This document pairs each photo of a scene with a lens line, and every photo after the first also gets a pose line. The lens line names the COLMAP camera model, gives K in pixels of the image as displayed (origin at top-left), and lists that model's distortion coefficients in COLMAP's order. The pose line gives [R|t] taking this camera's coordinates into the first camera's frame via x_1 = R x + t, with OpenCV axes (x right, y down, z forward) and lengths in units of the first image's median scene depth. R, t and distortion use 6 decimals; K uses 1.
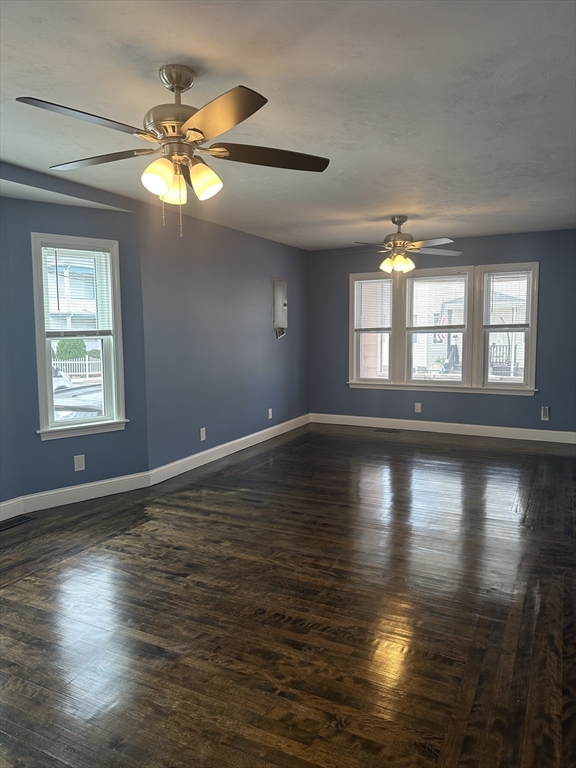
lens RADIAL K [[542.7, 0, 284.1], [0, 542.7, 385.4], [0, 0, 1]] dist [0.095617, -0.130380]
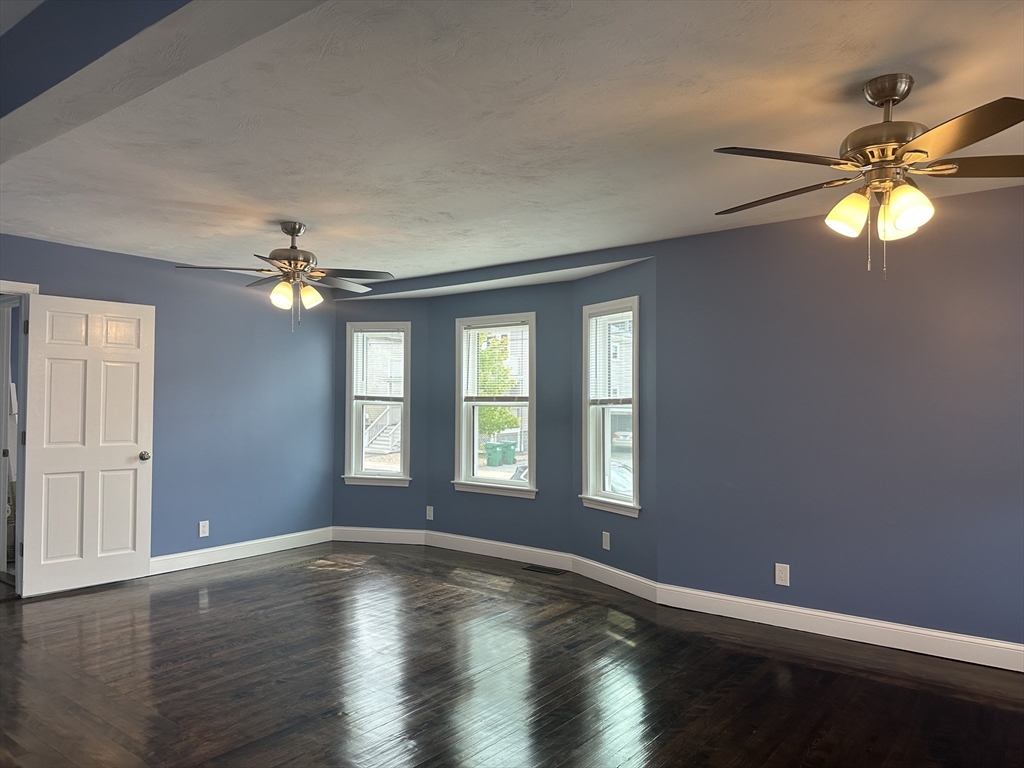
lens RADIAL K [[723.6, 0, 509.6], [0, 723.6, 375.1], [0, 0, 1]] dist [0.095617, -0.130380]
pose [[-0.169469, -0.019004, -0.985352, 0.982486], [-0.114122, 0.993467, 0.000468, -0.133619], [0.978906, 0.112530, -0.170530, 1.155047]]
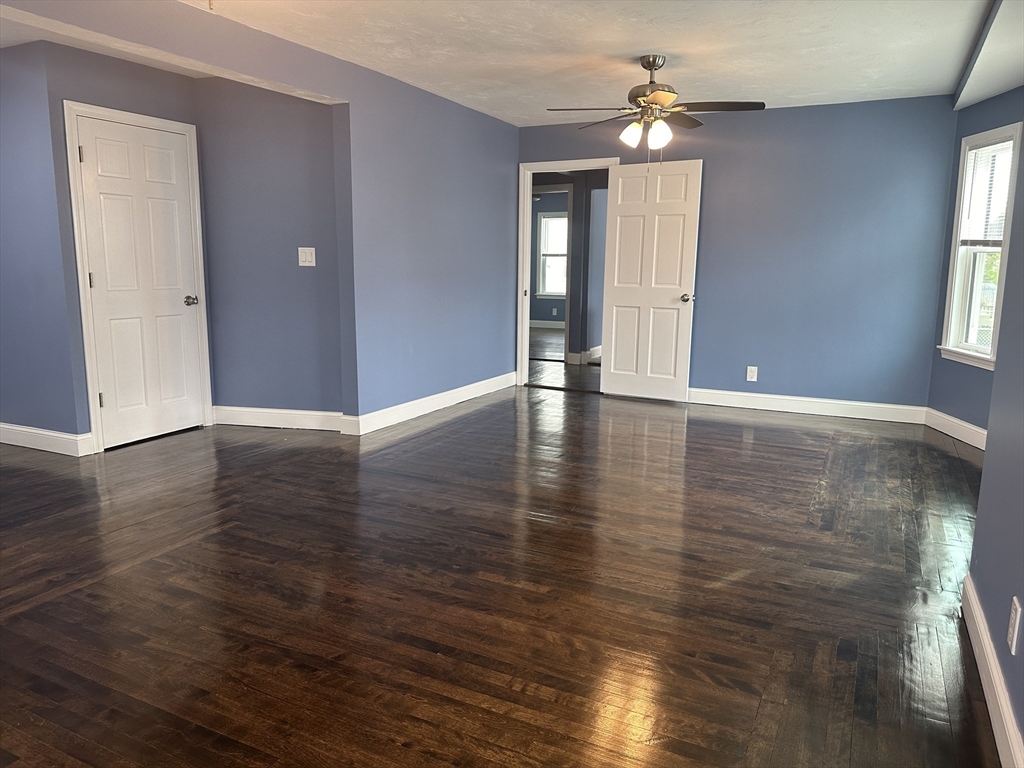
lens RADIAL K [[723.6, 0, 509.6], [0, 723.6, 375.1], [0, 0, 1]] dist [0.095617, -0.130380]
pose [[-0.999861, 0.008695, -0.014228, 0.123005], [0.004624, 0.964401, 0.264404, -0.159521], [0.016020, 0.264301, -0.964307, 1.820871]]
